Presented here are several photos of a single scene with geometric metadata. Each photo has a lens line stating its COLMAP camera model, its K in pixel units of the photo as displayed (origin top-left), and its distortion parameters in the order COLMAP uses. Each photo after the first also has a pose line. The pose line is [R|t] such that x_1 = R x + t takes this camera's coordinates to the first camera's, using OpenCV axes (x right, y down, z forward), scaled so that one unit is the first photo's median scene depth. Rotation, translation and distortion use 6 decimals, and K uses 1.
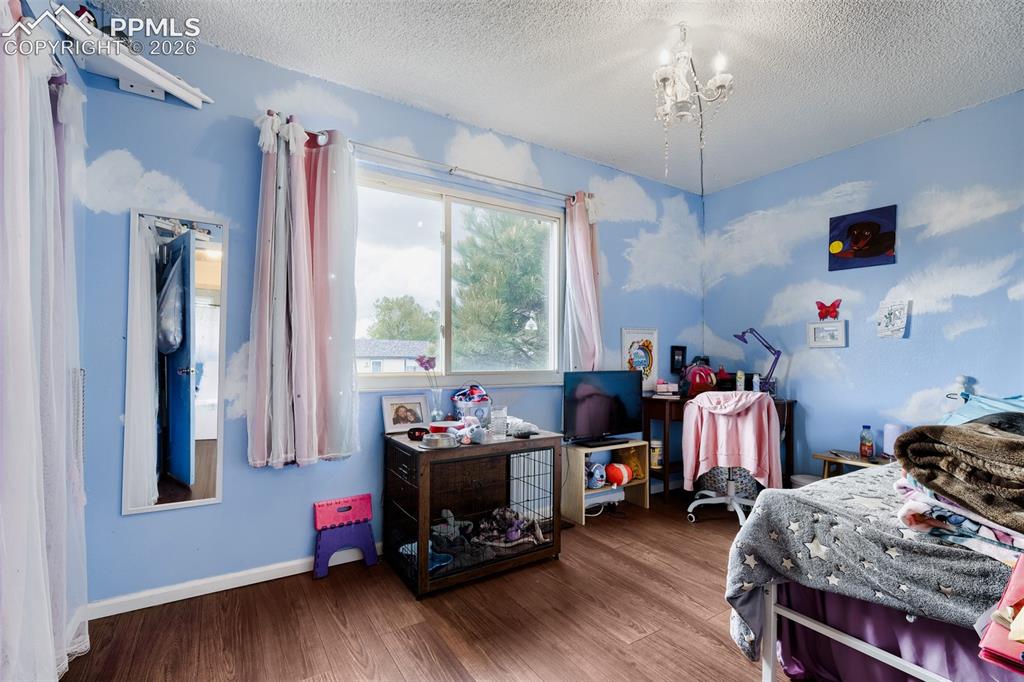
lens RADIAL K [[452.9, 0, 500.6], [0, 452.9, 345.1], [0, 0, 1]] dist [-0.003383, -0.000380]
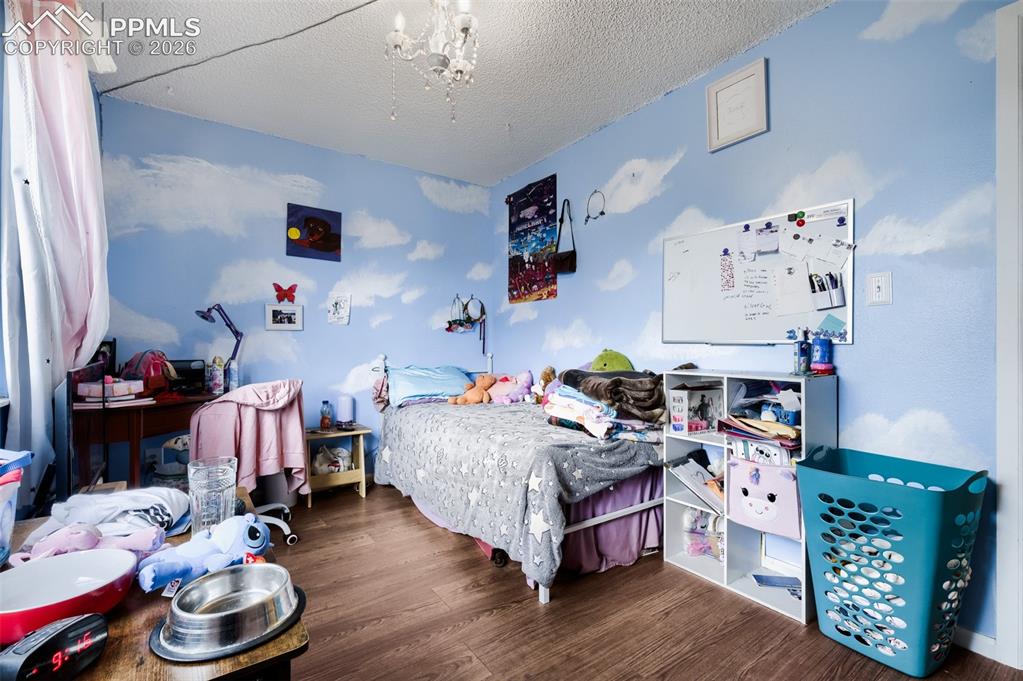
lens RADIAL K [[452.4, 0, 500.1], [0, 452.4, 344.6], [0, 0, 1]] dist [-0.003383, -0.000380]
pose [[-0.046647, -0.005031, 0.998899, -0.352927], [-0.028911, 0.999575, 0.003684, 0.021920], [-0.998493, -0.028707, -0.046773, 0.650434]]
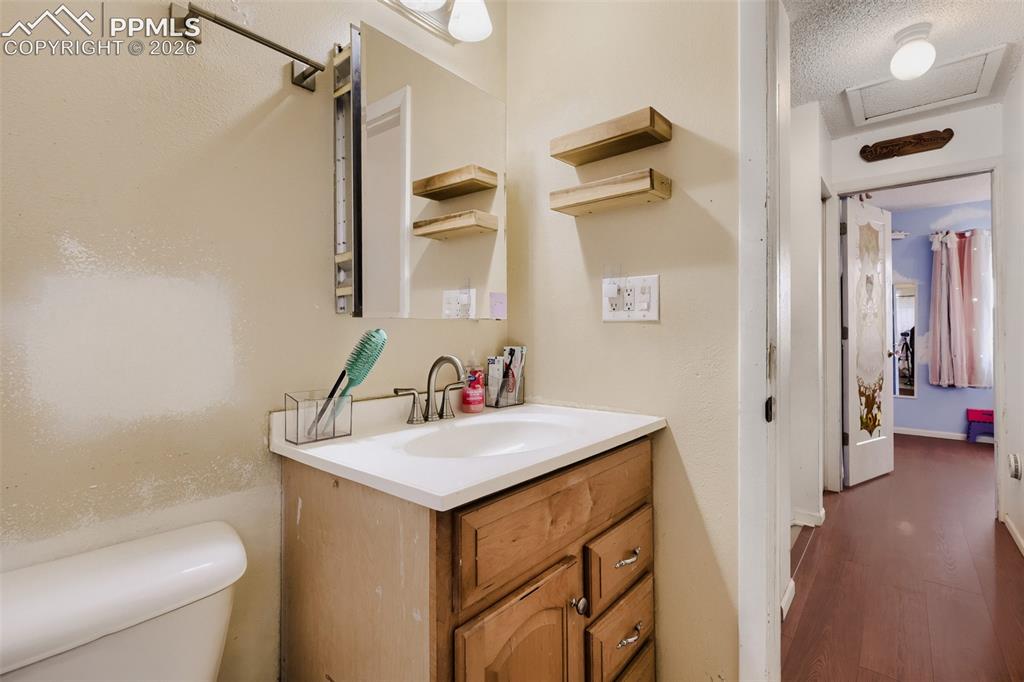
lens RADIAL K [[463.3, 0, 511.1], [0, 463.3, 335.1], [0, 0, 1]] dist [-0.001492, -0.000107]
pose [[0.328187, -0.002014, -0.944611, 0.610584], [0.030172, 0.999510, 0.008351, -0.046406], [0.944131, -0.031241, 0.328086, -1.118760]]
